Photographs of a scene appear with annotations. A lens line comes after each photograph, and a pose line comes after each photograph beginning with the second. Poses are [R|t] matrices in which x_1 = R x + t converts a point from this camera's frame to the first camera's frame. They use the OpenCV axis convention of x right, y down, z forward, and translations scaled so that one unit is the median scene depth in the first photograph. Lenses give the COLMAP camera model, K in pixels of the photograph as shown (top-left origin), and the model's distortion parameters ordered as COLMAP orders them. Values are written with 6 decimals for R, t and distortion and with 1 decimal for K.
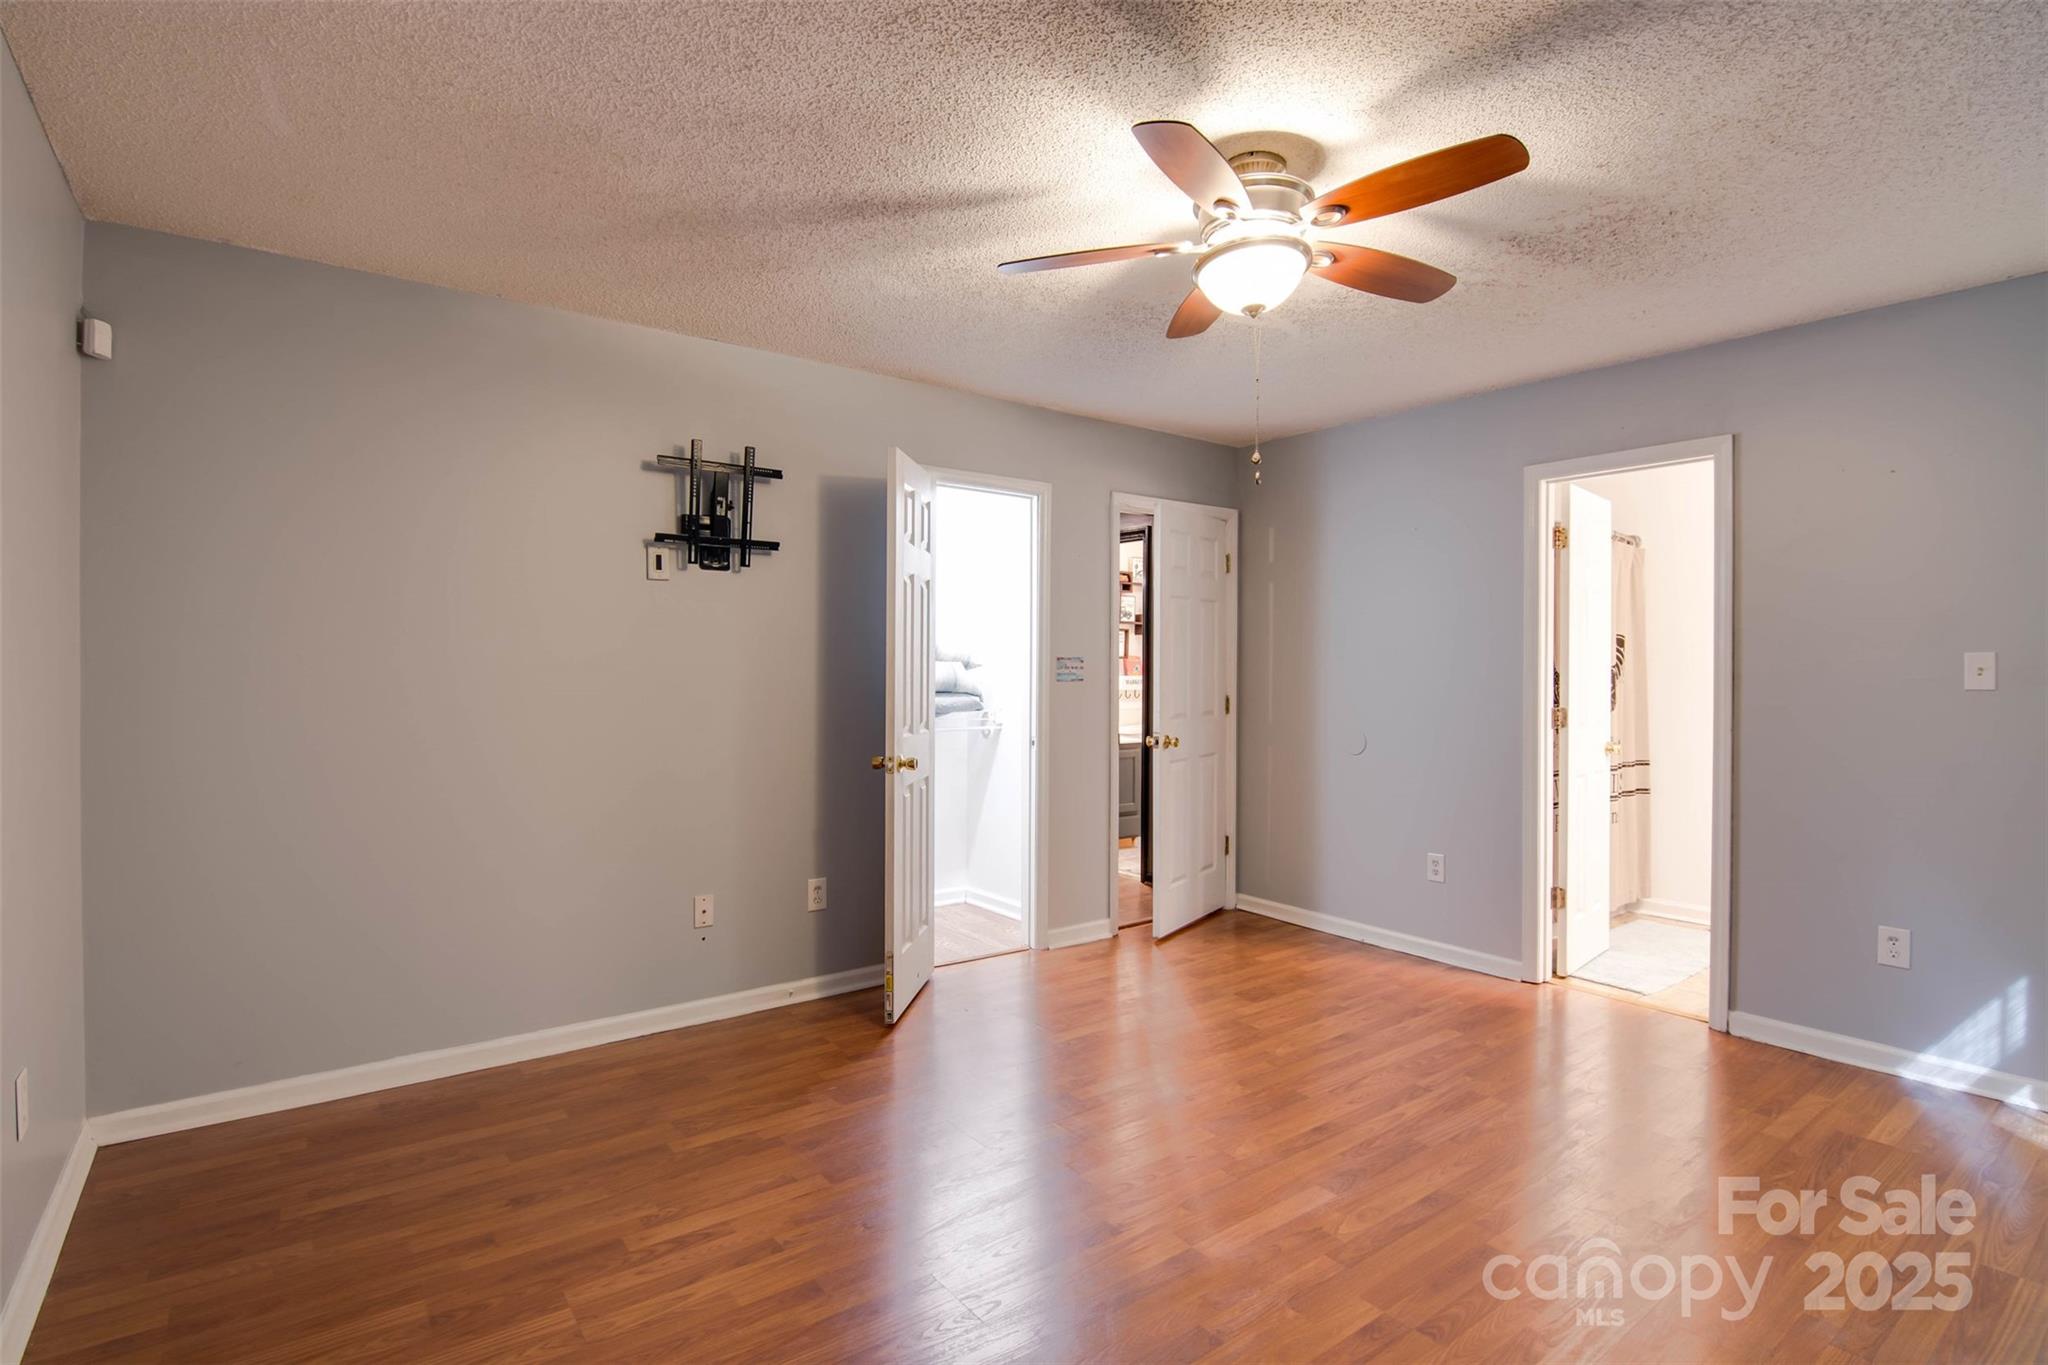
lens RADIAL K [[993.1, 0, 1014.5], [0, 993.1, 674.1], [0, 0, 1]] dist [-0.015038, -0.006909]
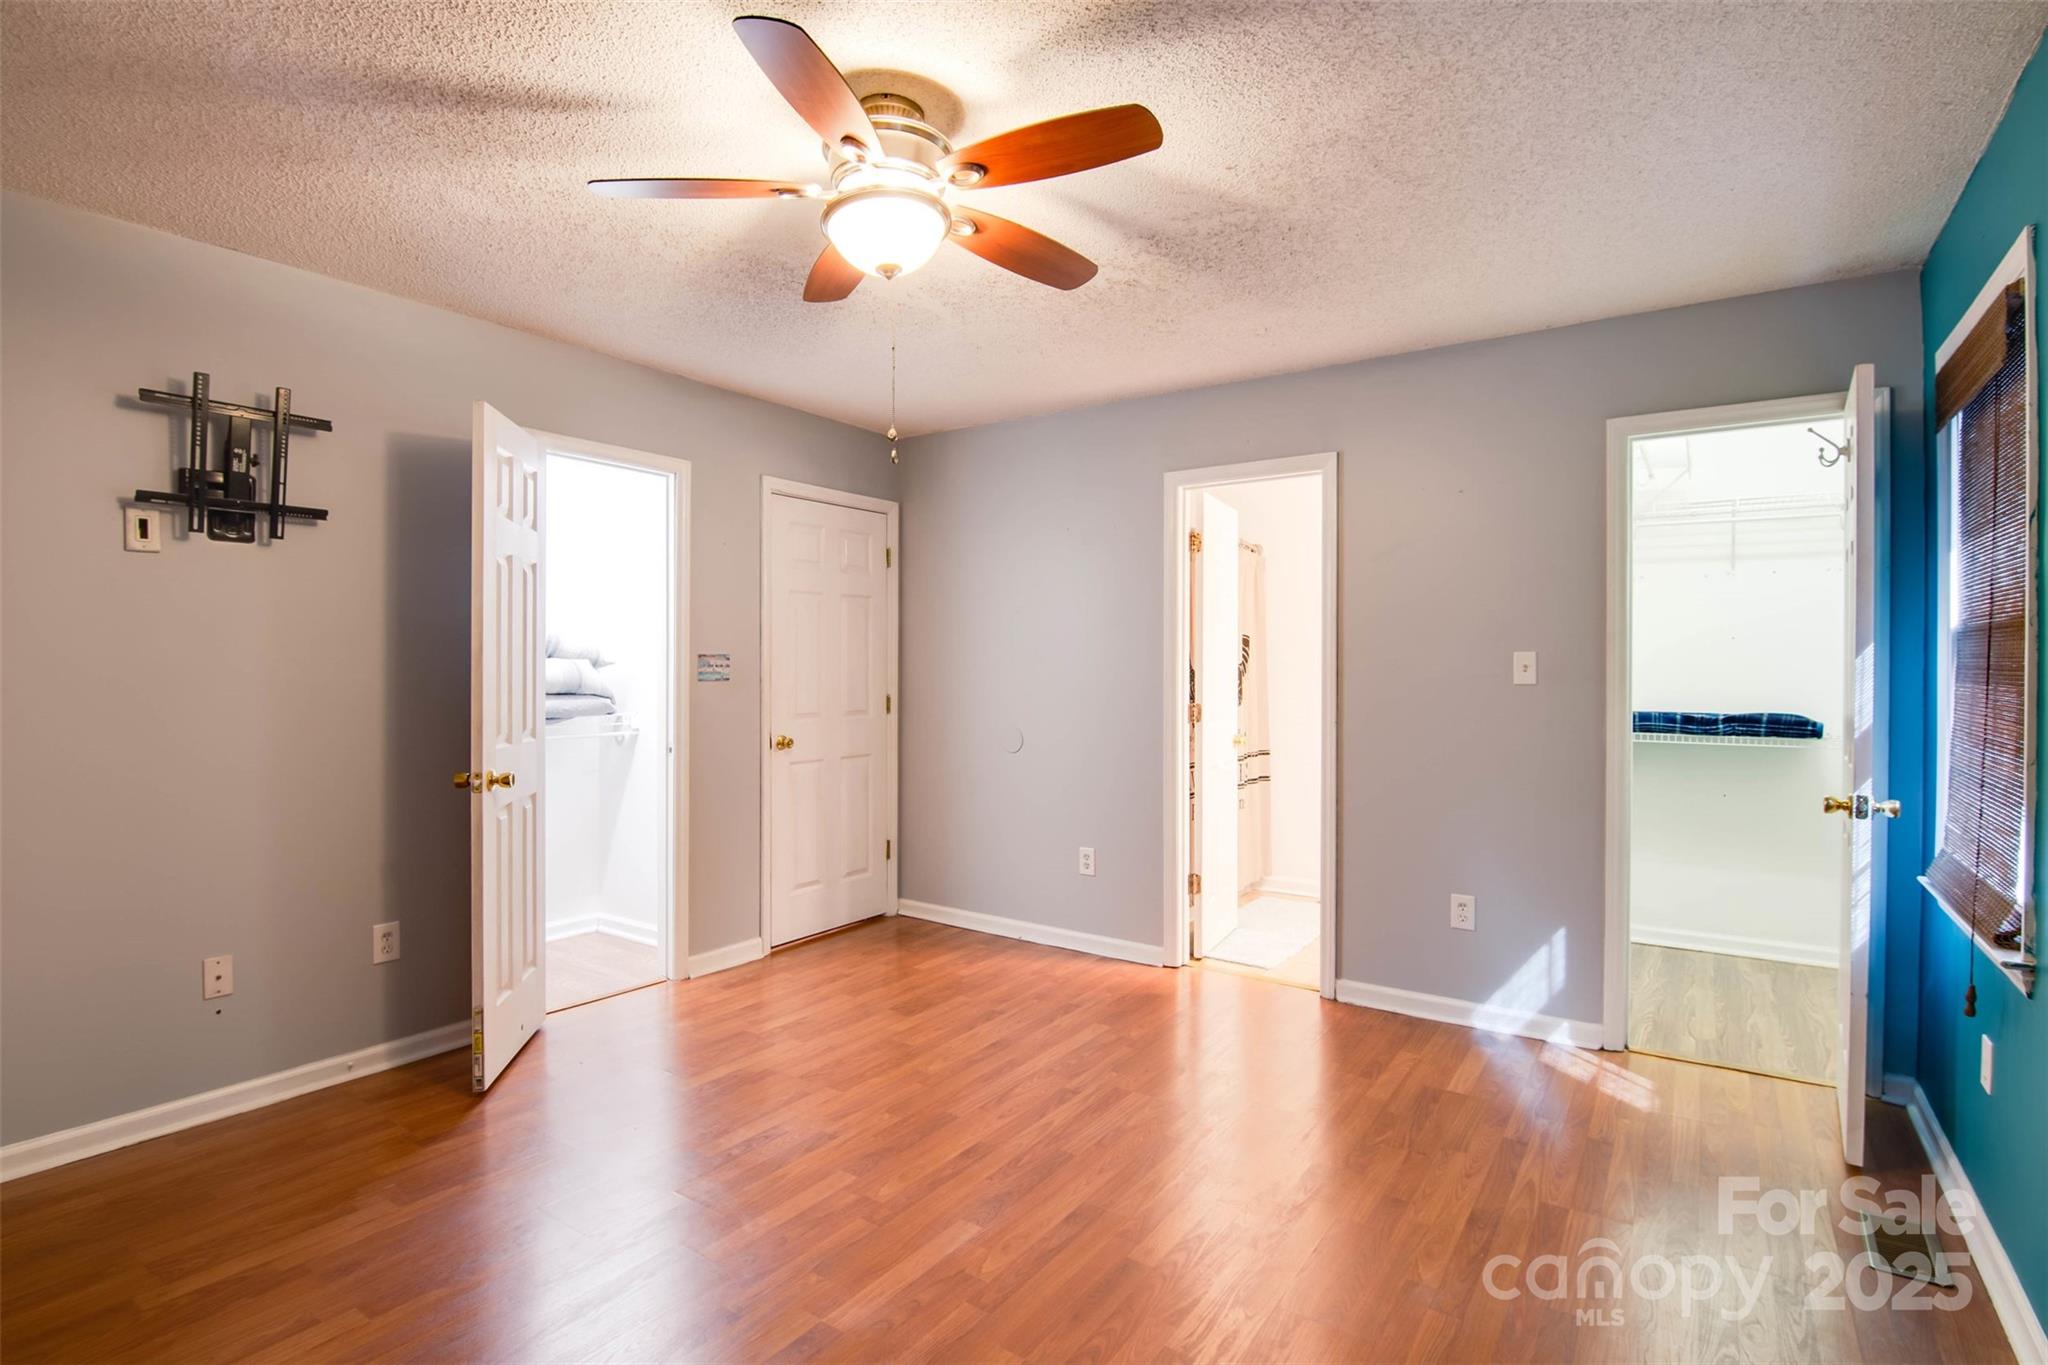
lens RADIAL K [[993.1, 0, 1021.5], [0, 993.1, 675.1], [0, 0, 1]] dist [-0.015038, -0.006909]
pose [[0.946723, -0.003705, 0.322028, 0.047063], [0.003006, 0.999992, 0.002668, 0.000520], [-0.322036, -0.001558, 0.946726, 0.075568]]
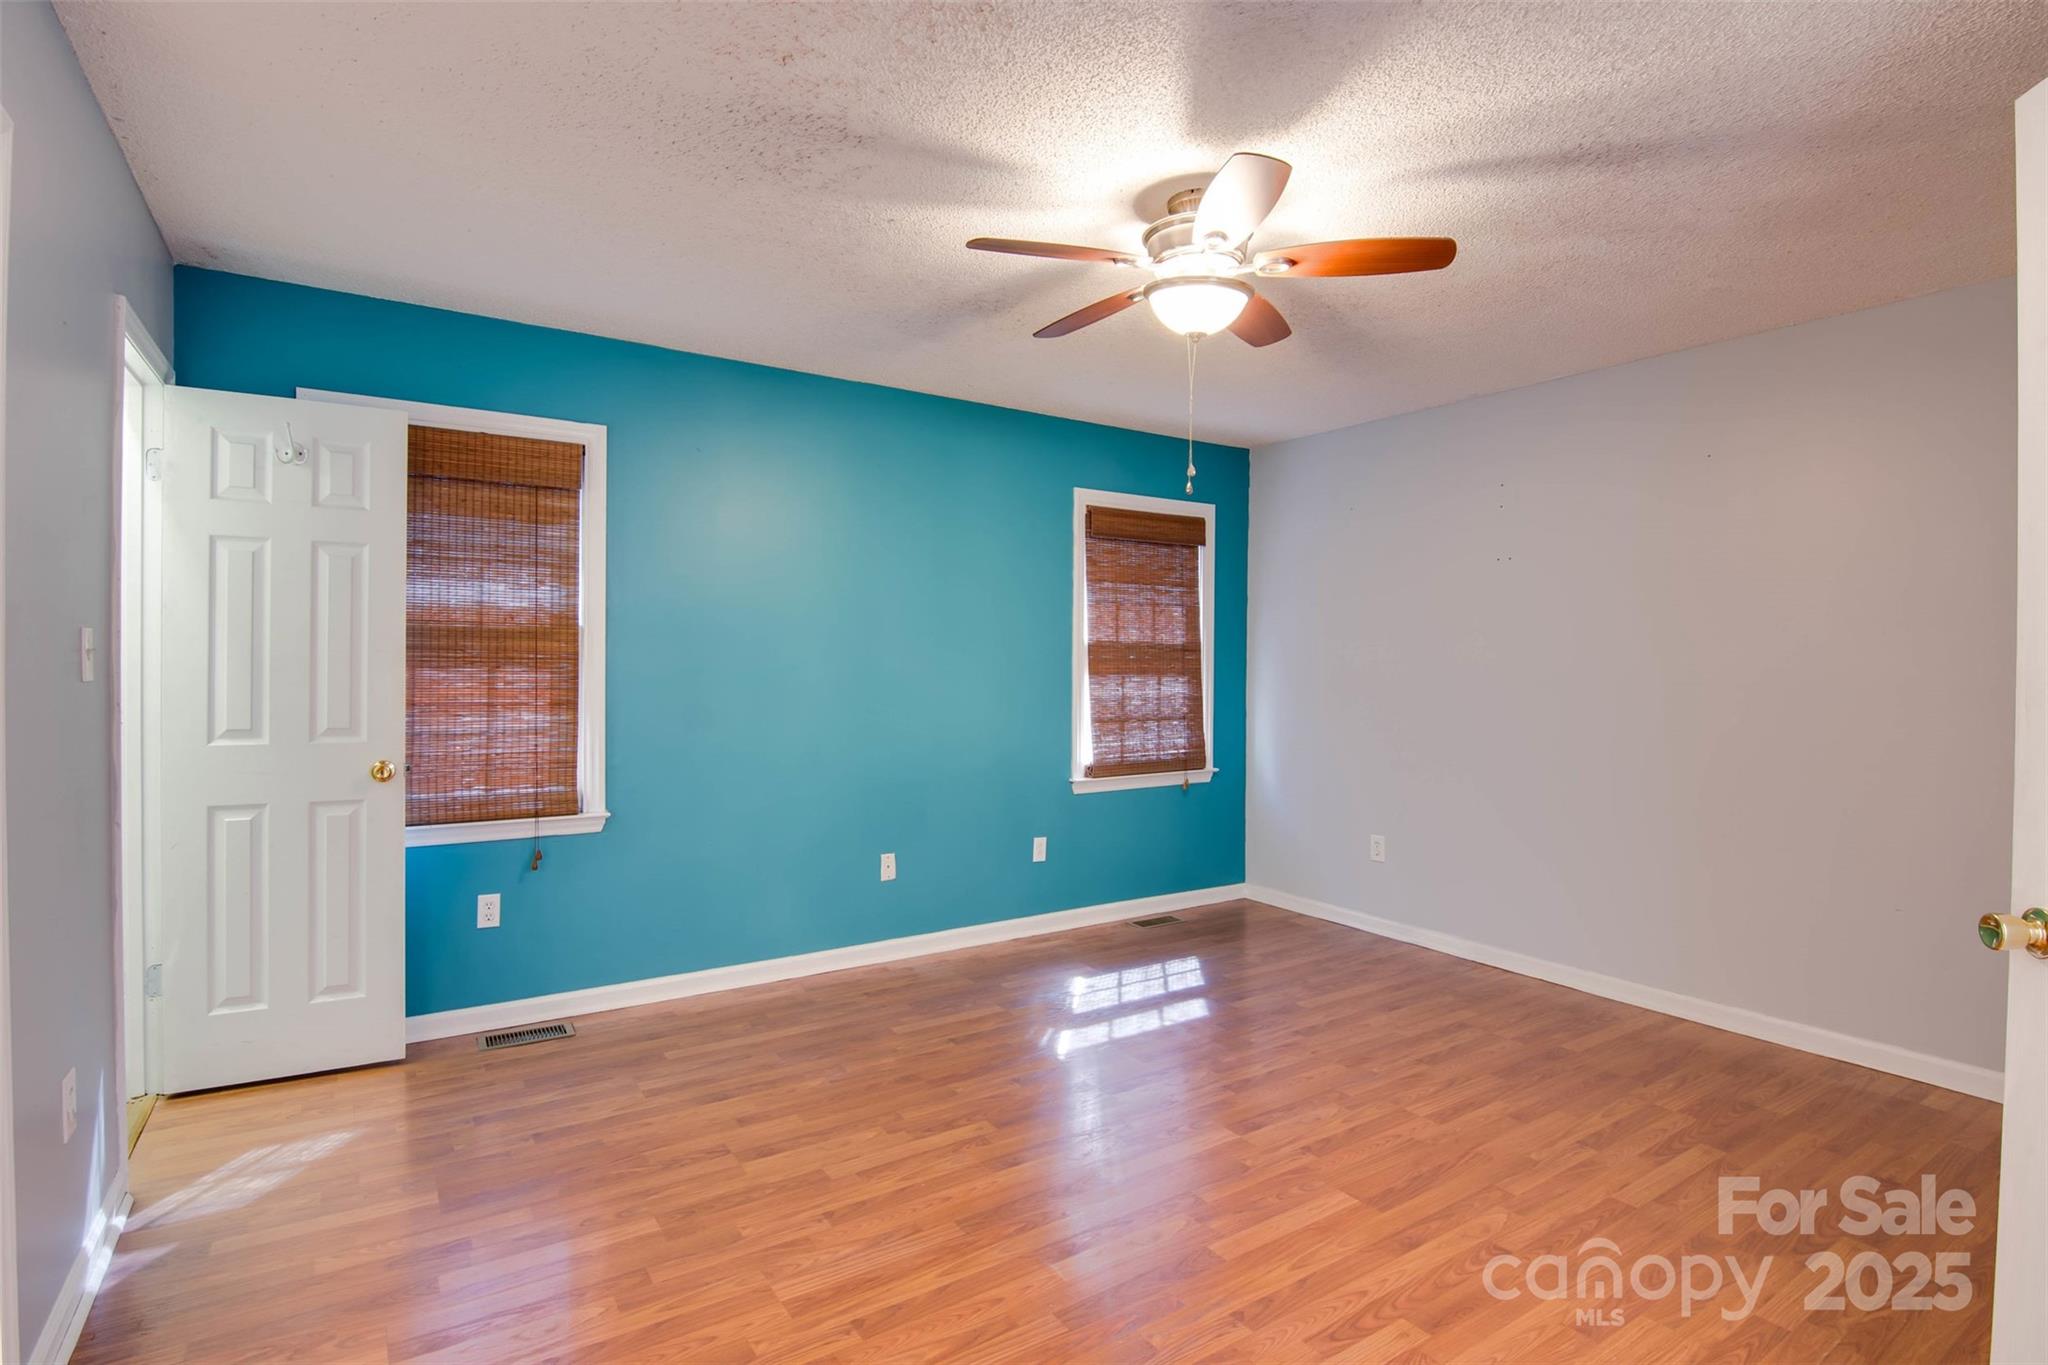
lens RADIAL K [[993.1, 0, 1019.8], [0, 993.1, 678.1], [0, 0, 1]] dist [-0.015038, -0.006909]
pose [[-0.998907, -0.007060, 0.046196, 0.275049], [-0.006912, 0.999970, 0.003366, 0.009857], [-0.046218, 0.003043, -0.998927, 1.534065]]
